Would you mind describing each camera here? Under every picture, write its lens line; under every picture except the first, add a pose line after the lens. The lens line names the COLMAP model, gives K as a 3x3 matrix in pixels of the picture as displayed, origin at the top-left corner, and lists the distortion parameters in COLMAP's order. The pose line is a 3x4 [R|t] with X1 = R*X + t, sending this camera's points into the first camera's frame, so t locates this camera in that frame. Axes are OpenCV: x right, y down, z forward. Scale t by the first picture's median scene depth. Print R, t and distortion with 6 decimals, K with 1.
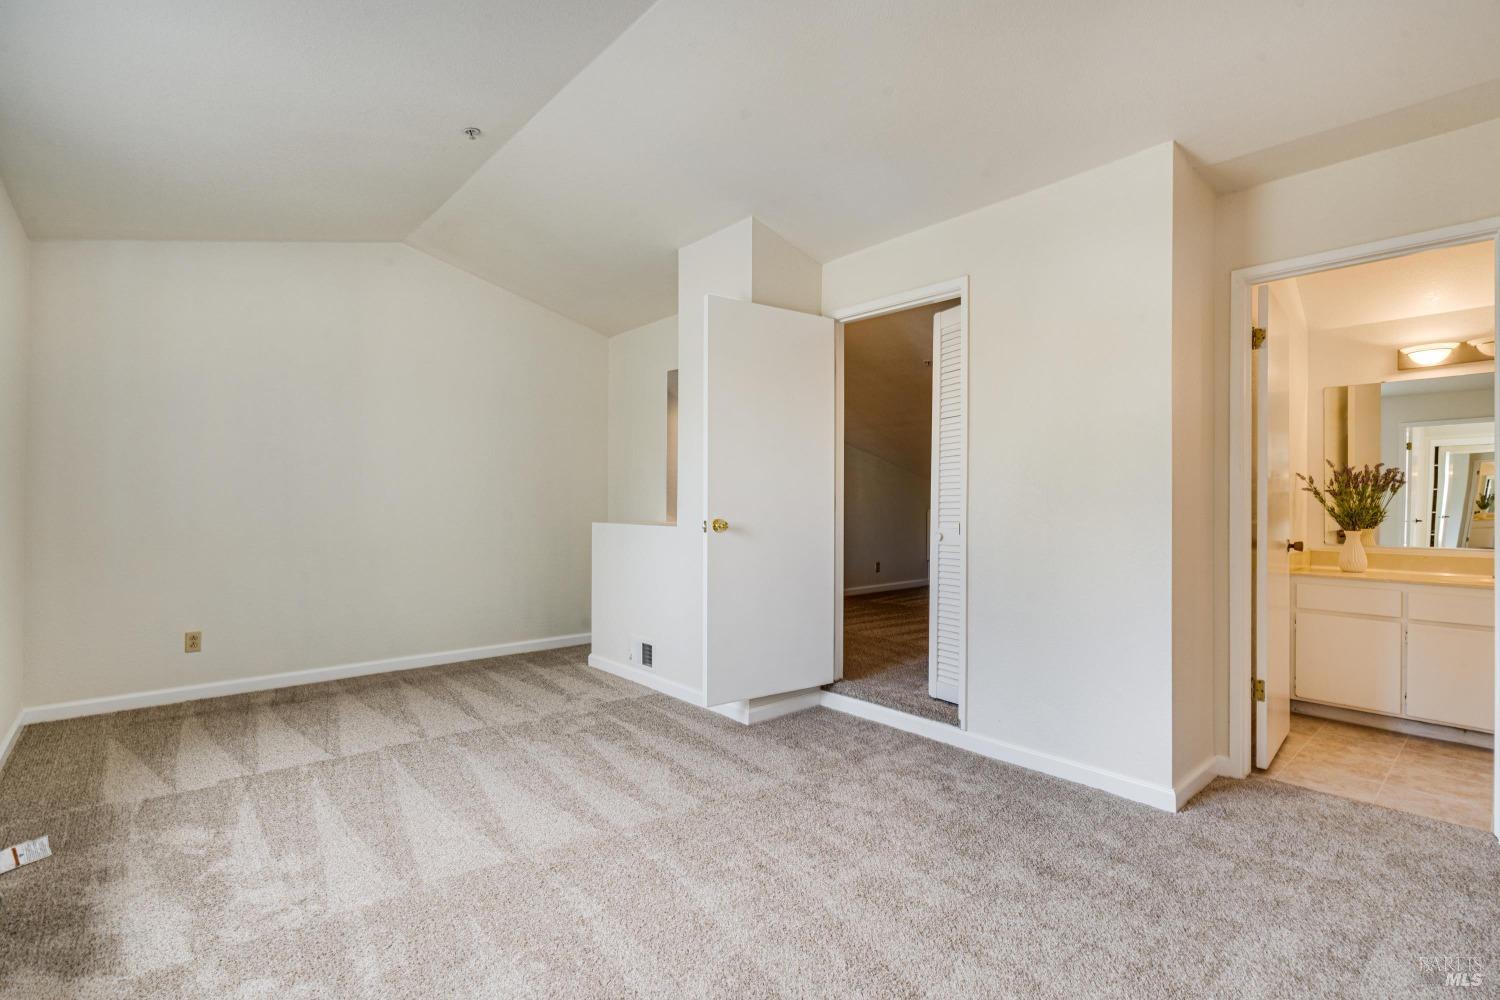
lens RADIAL K [[680.0, 0, 752.6], [0, 680.0, 501.3], [0, 0, 1]] dist [-0.002930, 0.001671]
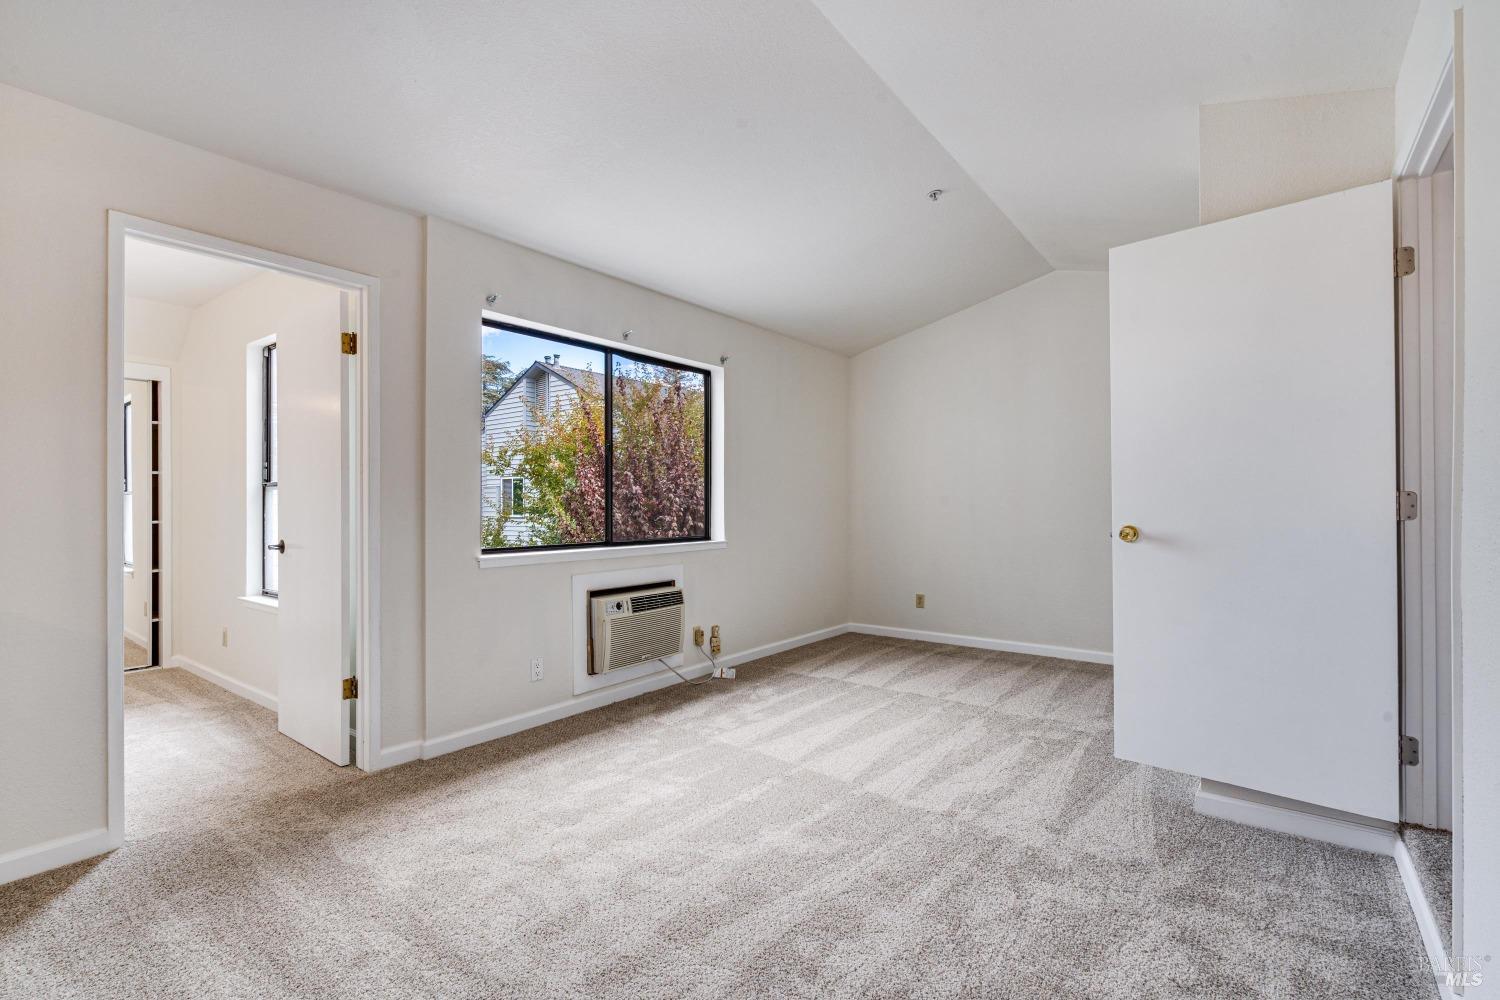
lens RADIAL K [[680.0, 0, 754.6], [0, 680.0, 503.5], [0, 0, 1]] dist [-0.002930, 0.001671]
pose [[0.204263, -0.004816, -0.978904, 0.768127], [0.007215, 0.999968, -0.003414, -0.000611], [0.978890, -0.006365, 0.204291, 0.496550]]
